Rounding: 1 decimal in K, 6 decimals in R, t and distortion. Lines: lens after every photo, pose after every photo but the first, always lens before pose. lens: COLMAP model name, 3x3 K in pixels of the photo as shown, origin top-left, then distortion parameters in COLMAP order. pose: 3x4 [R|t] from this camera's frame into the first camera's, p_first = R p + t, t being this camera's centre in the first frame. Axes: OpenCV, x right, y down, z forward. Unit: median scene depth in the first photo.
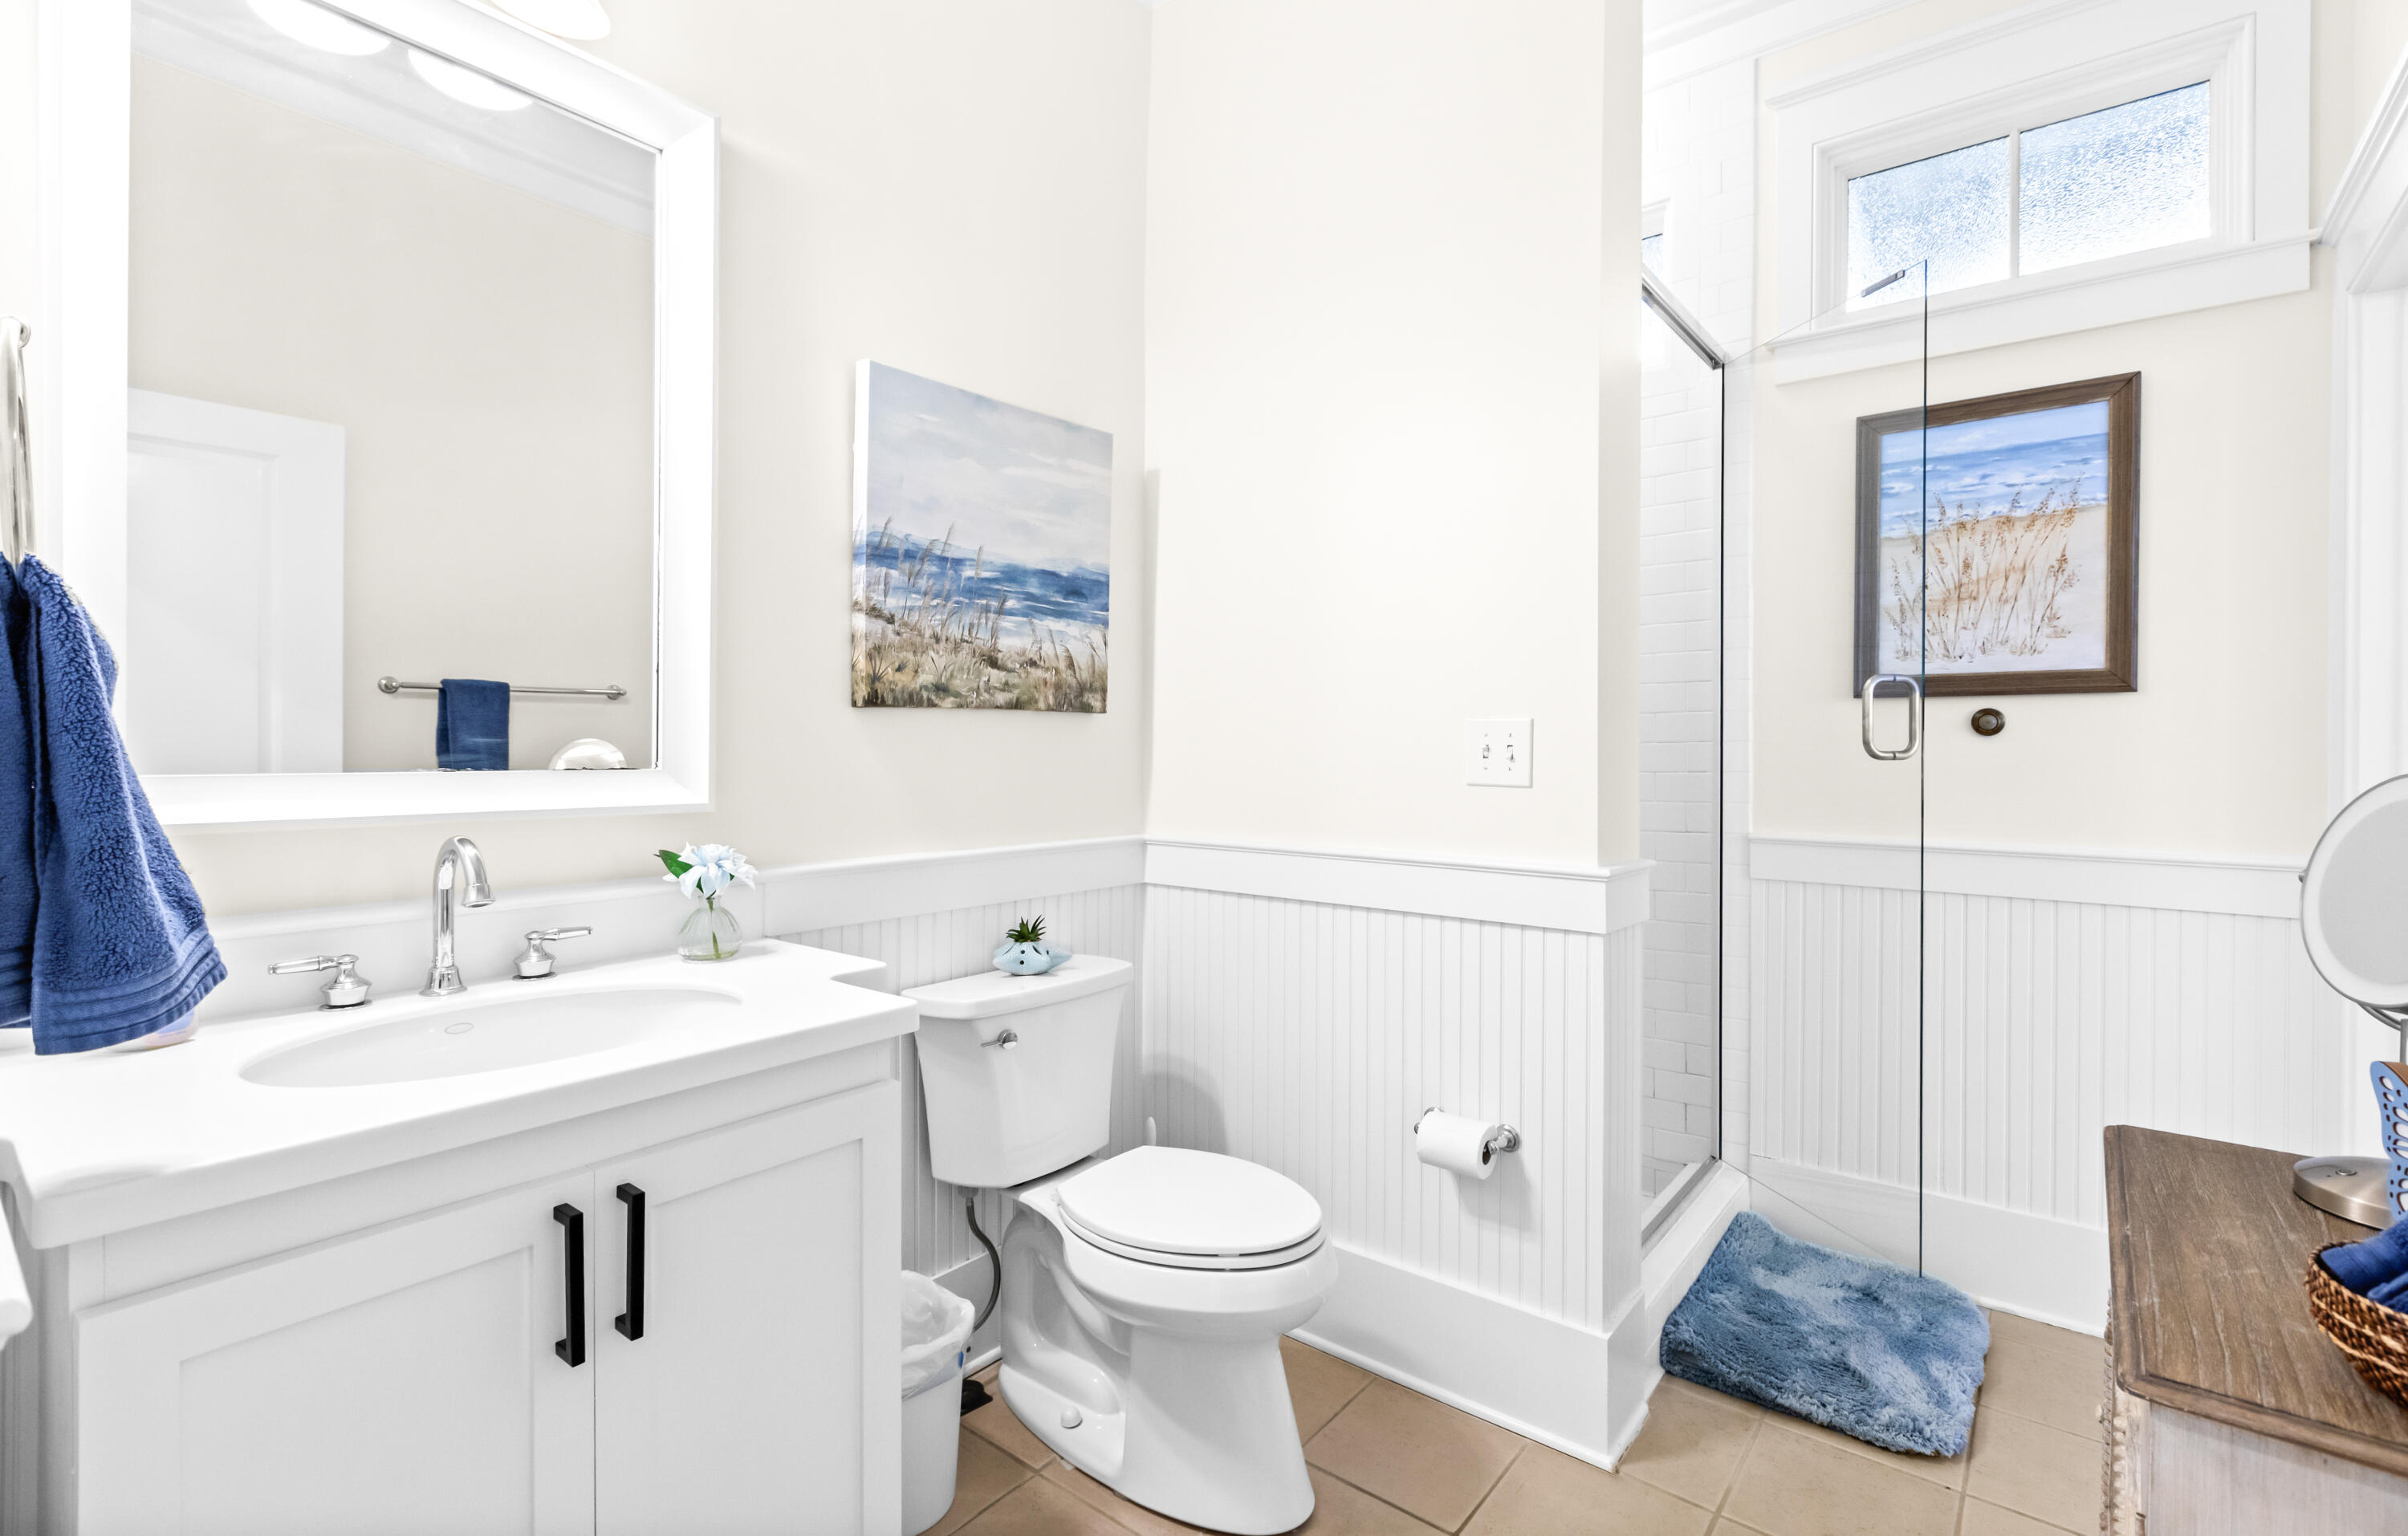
lens RADIAL K [[1083.7, 0, 1220.7], [0, 1083.7, 748.6], [0, 0, 1]] dist [0.003219, 0.000129]
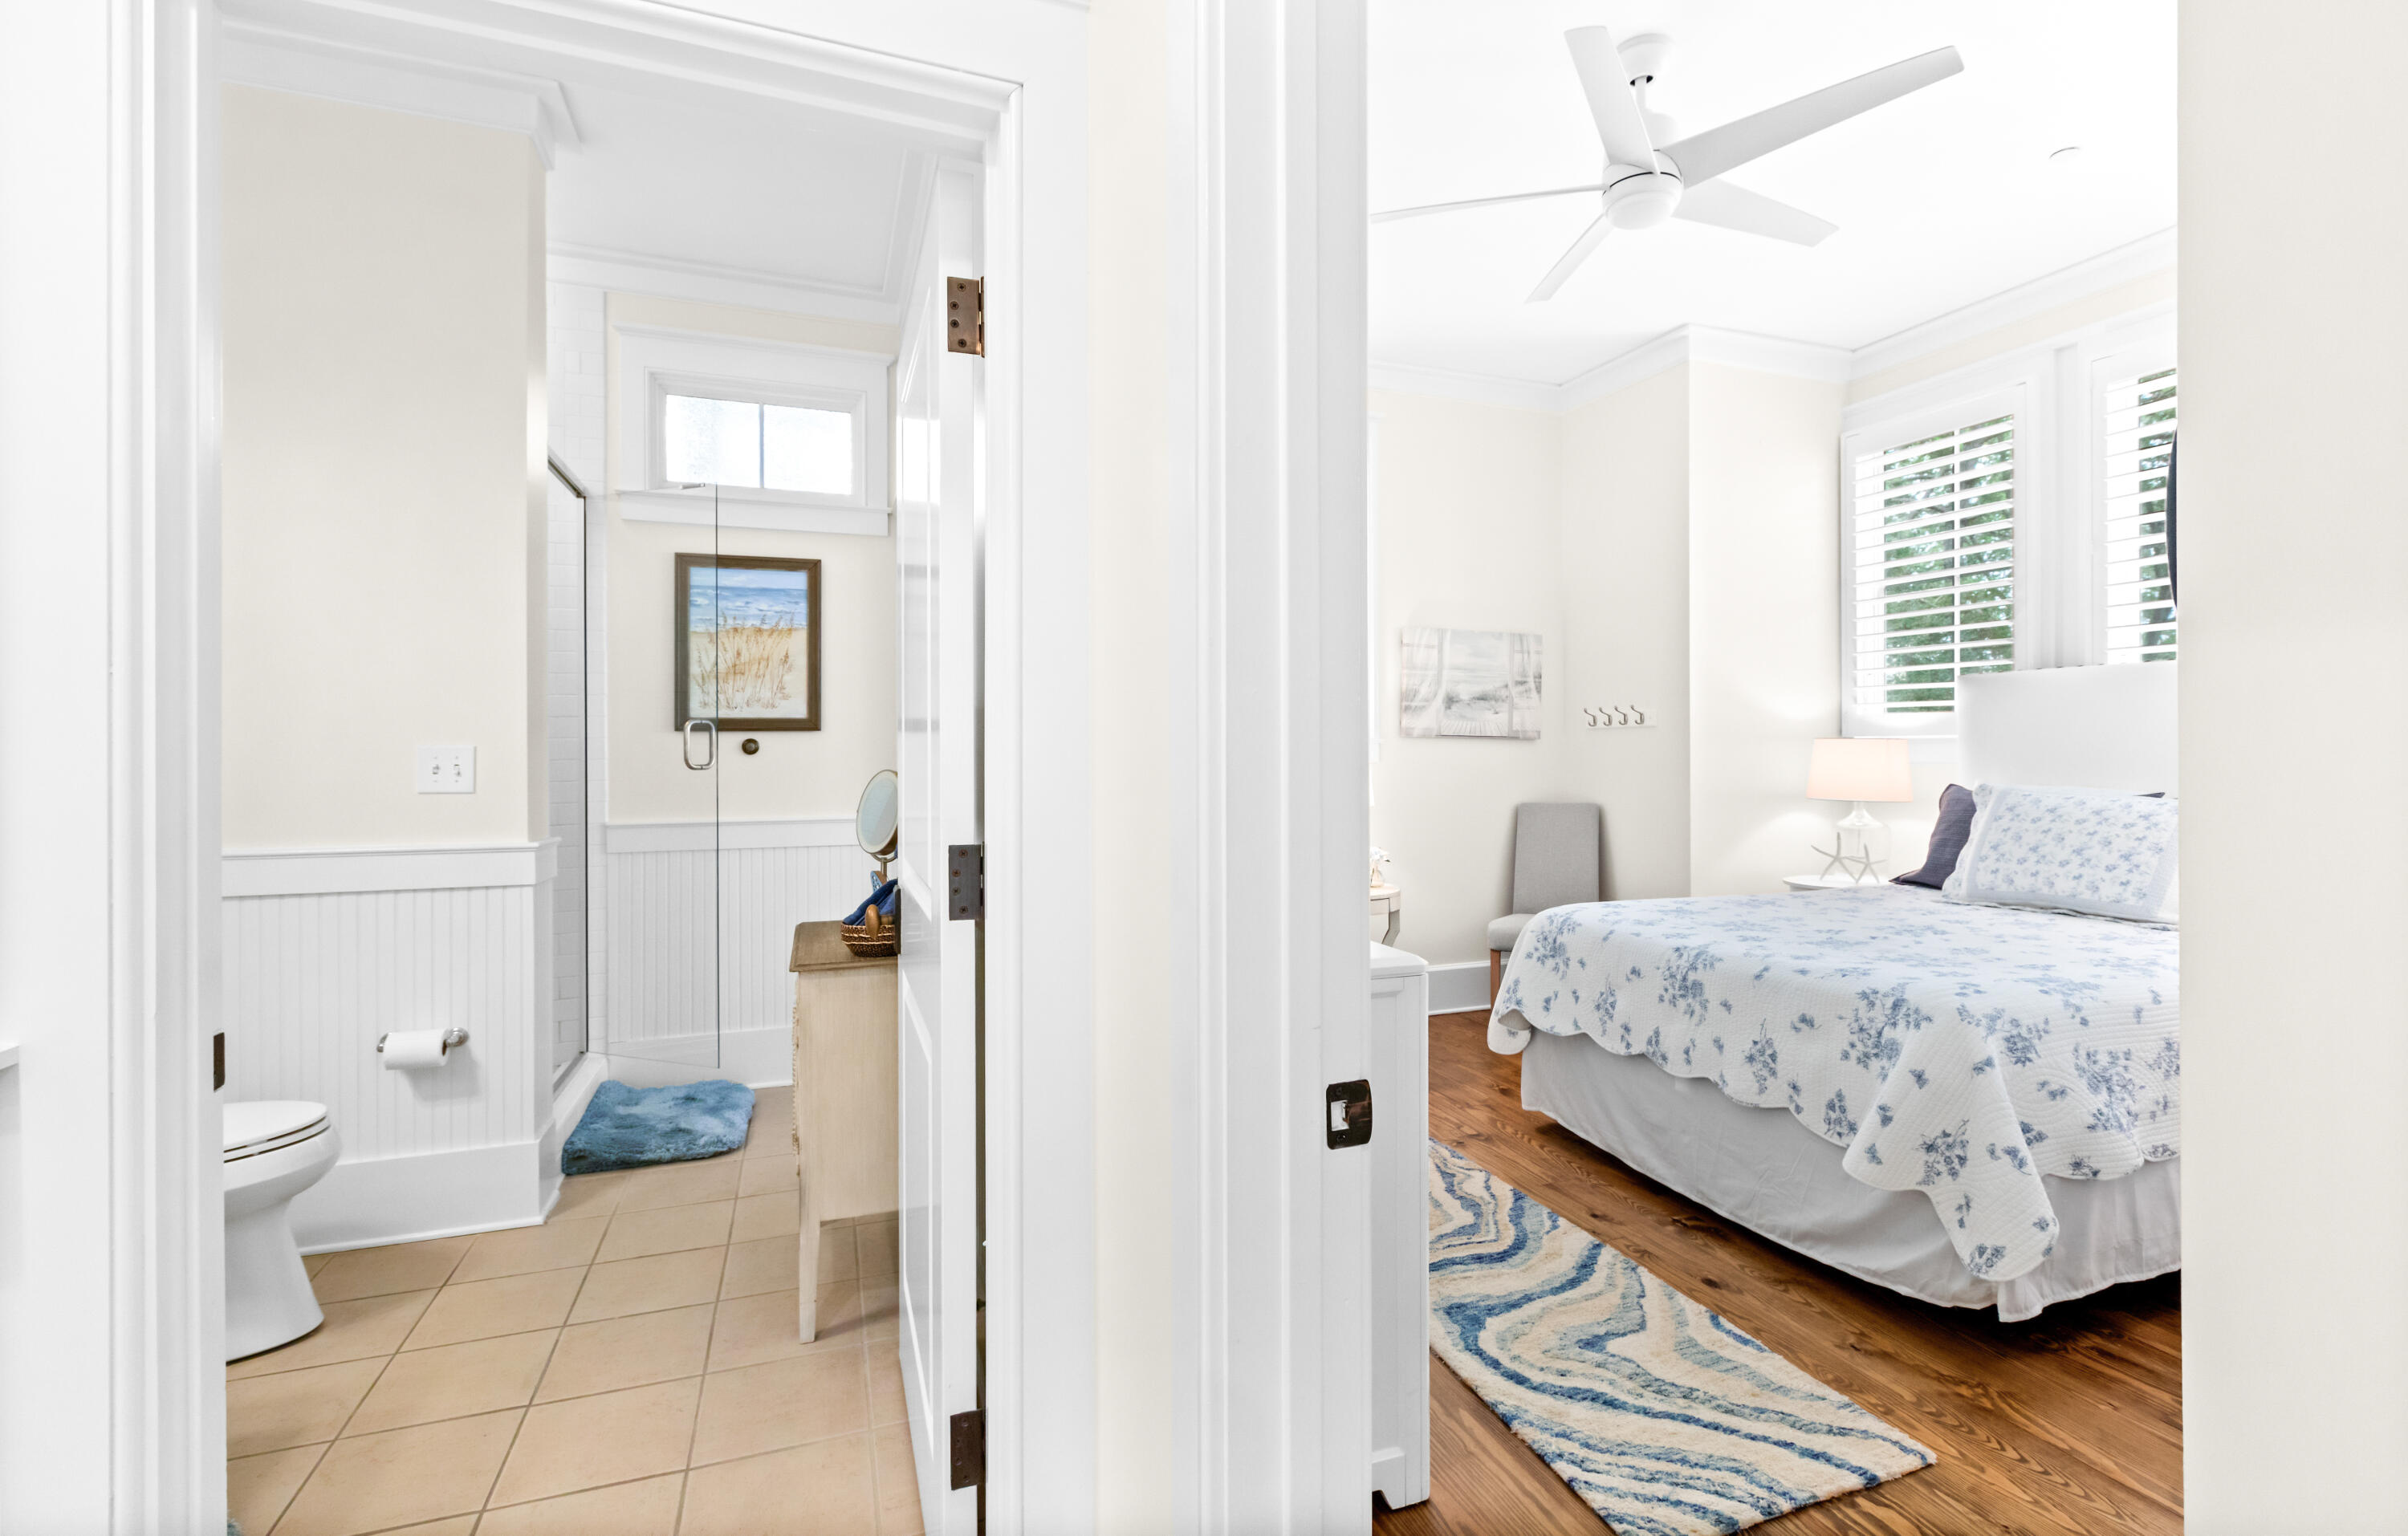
lens RADIAL K [[1083.7, 0, 1220.7], [0, 1083.7, 748.6], [0, 0, 1]] dist [0.003219, 0.000129]
pose [[0.519466, -0.004678, 0.854478, -0.394654], [0.010825, 0.999941, -0.001107, -0.010689], [-0.854422, 0.009825, 0.519486, -0.557058]]
